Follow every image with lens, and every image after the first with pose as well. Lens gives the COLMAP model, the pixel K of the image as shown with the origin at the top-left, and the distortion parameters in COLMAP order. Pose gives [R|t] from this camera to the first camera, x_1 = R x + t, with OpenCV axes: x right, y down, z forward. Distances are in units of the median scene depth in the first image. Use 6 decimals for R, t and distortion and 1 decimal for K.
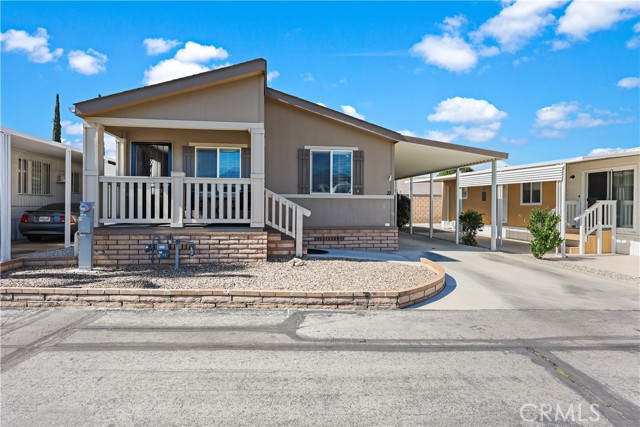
lens RADIAL K [[383.4, 0, 320.0], [0, 383.4, 213.5], [0, 0, 1]] dist [-0.001613, -0.001262]
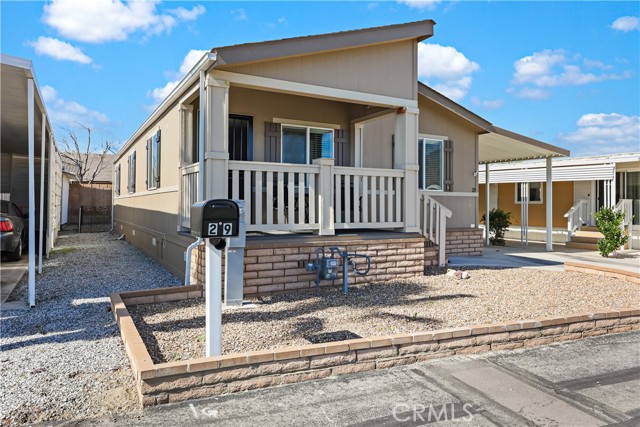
lens RADIAL K [[450.9, 0, 320.0], [0, 450.9, 203.8], [0, 0, 1]] dist [-0.005941, -0.003077]
pose [[0.931399, -0.000049, 0.363999, -0.684128], [0.006799, 0.999828, -0.017263, -0.008043], [-0.363935, 0.018554, 0.931239, 0.211801]]
